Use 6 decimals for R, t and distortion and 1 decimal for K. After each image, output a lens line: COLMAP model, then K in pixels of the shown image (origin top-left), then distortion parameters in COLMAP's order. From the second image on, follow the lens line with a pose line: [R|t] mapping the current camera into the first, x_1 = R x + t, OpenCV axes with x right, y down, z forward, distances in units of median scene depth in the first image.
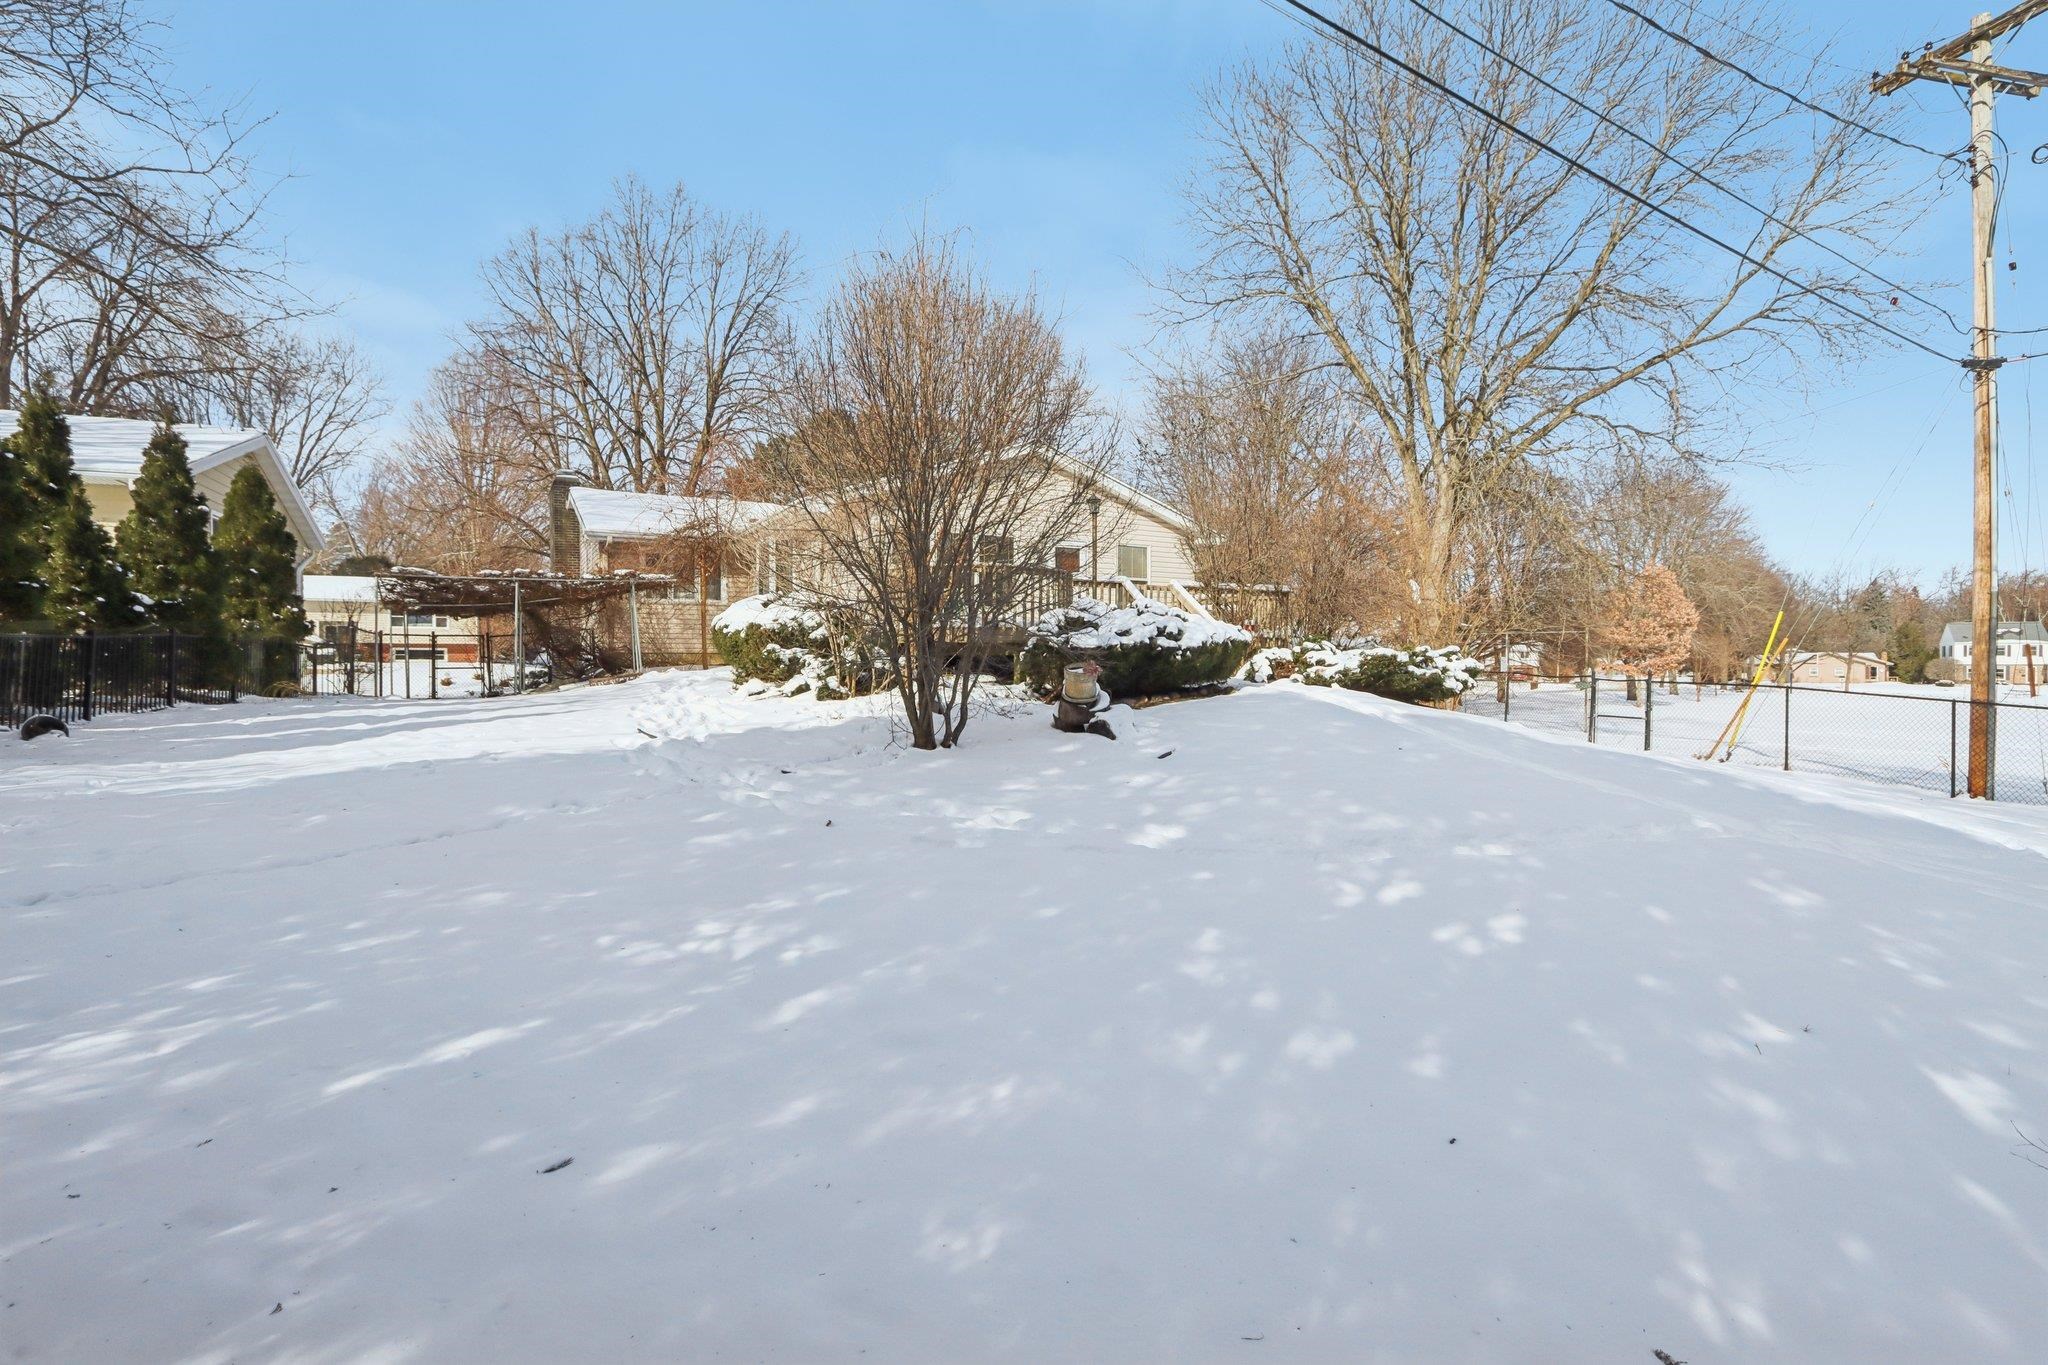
lens RADIAL K [[969.0, 0, 1027.7], [0, 969.0, 682.5], [0, 0, 1]] dist [0.003310, 0.000545]
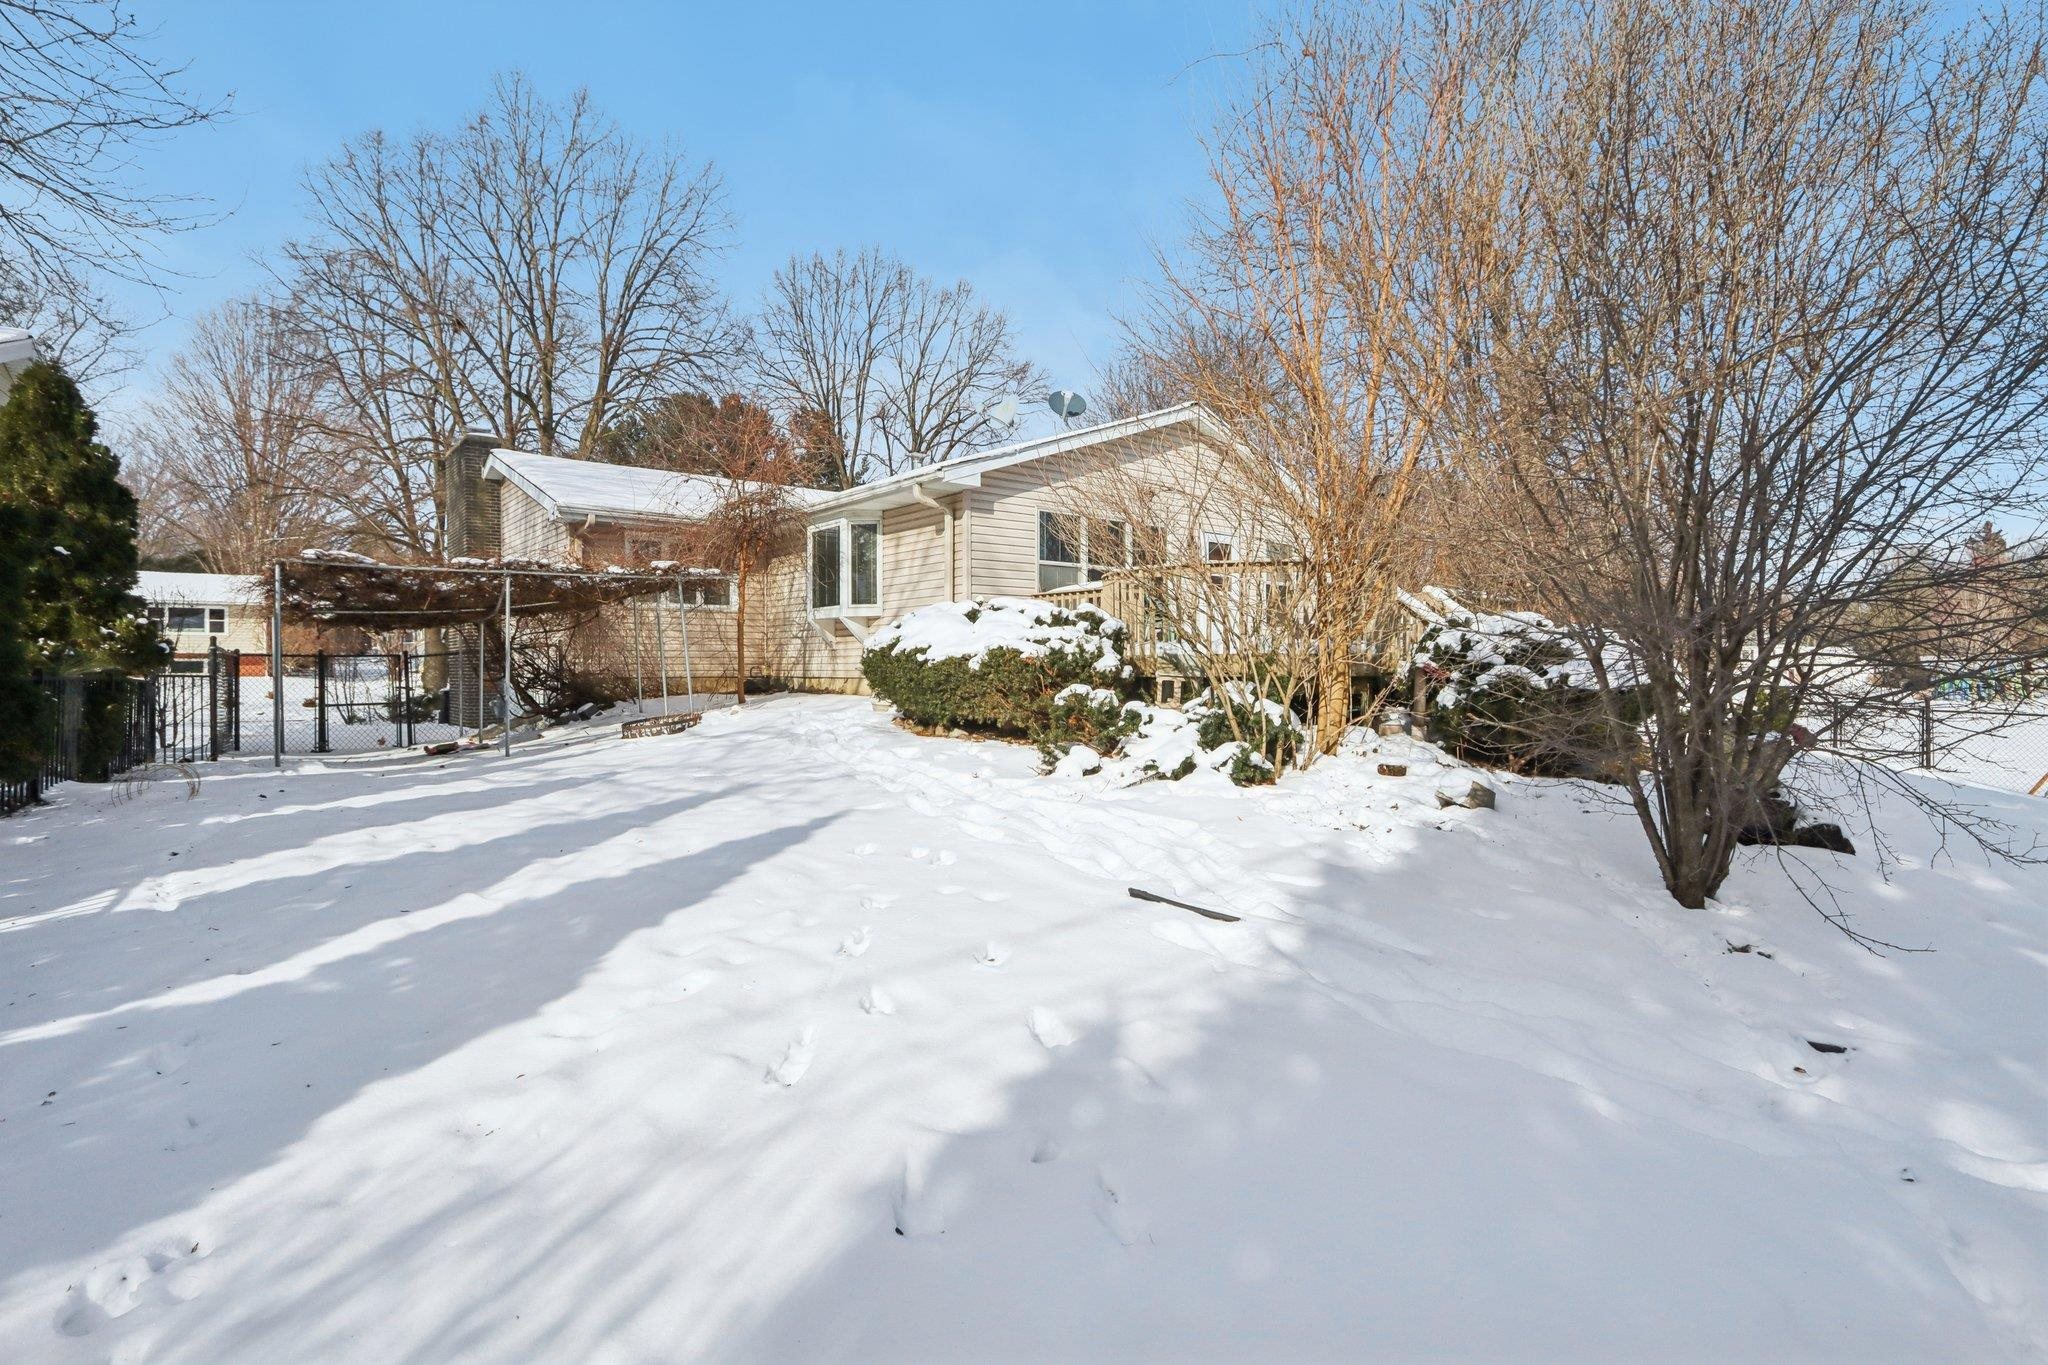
lens RADIAL K [[969.0, 0, 1018.7], [0, 969.0, 673.7], [0, 0, 1]] dist [0.003310, 0.000545]
pose [[0.984793, -0.004879, 0.173664, -0.306921], [0.007128, 0.999899, -0.012331, -0.029646], [-0.173586, 0.013381, 0.984728, 0.312236]]
